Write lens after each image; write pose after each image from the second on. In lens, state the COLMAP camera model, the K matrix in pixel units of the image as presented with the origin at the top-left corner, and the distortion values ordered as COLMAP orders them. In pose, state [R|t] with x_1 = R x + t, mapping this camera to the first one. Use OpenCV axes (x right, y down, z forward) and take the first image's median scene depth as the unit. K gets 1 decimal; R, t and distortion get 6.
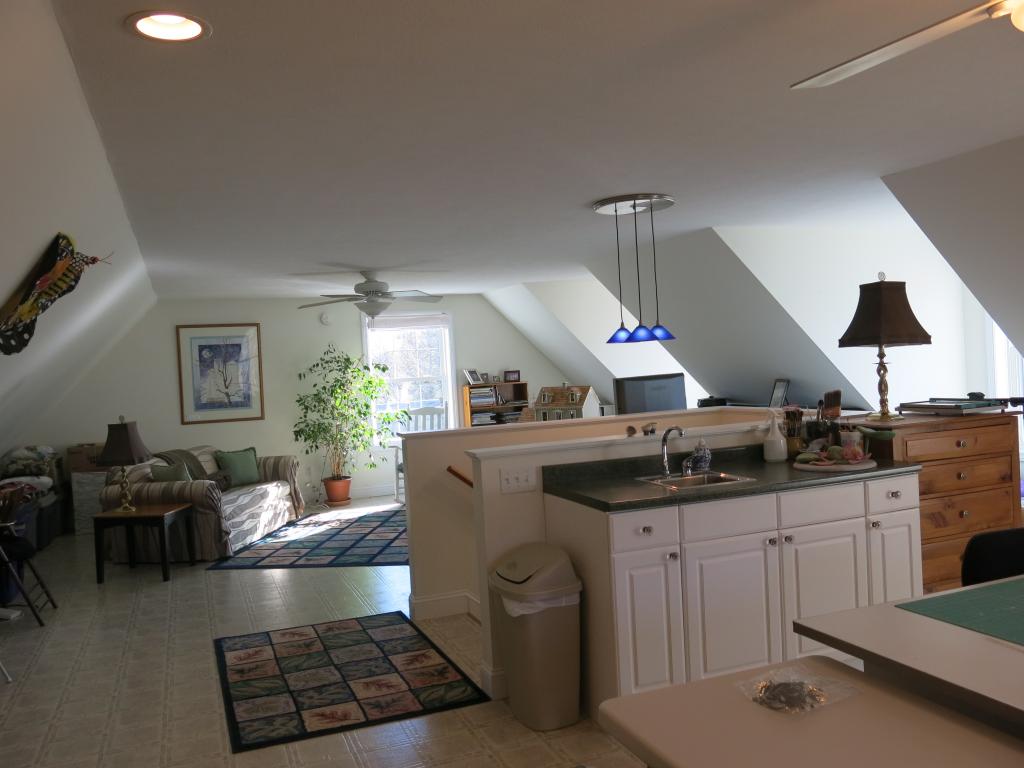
lens RADIAL K [[851.3, 0, 514.8], [0, 851.3, 383.2], [0, 0, 1]] dist [-0.035604, 0.017831]
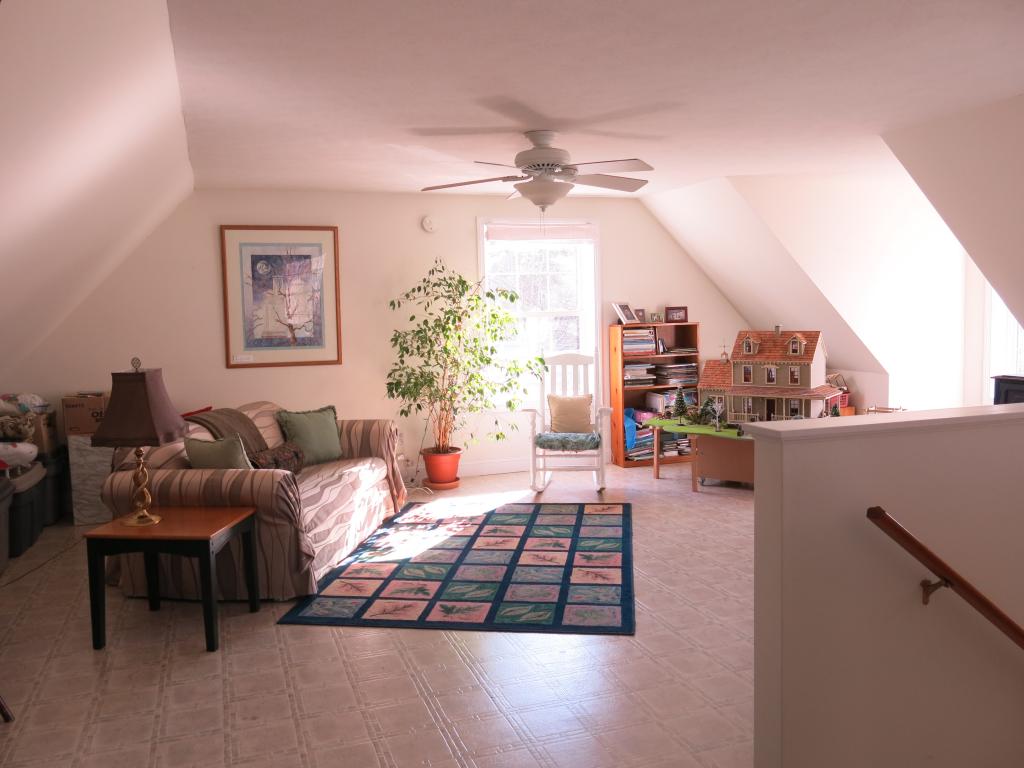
lens RADIAL K [[851.3, 0, 507.5], [0, 851.3, 386.5], [0, 0, 1]] dist [-0.035604, 0.017831]
pose [[0.998812, 0.034022, -0.034891, -0.138115], [-0.031440, 0.996906, 0.072043, 0.006277], [0.037234, -0.070860, 0.996791, 0.312581]]
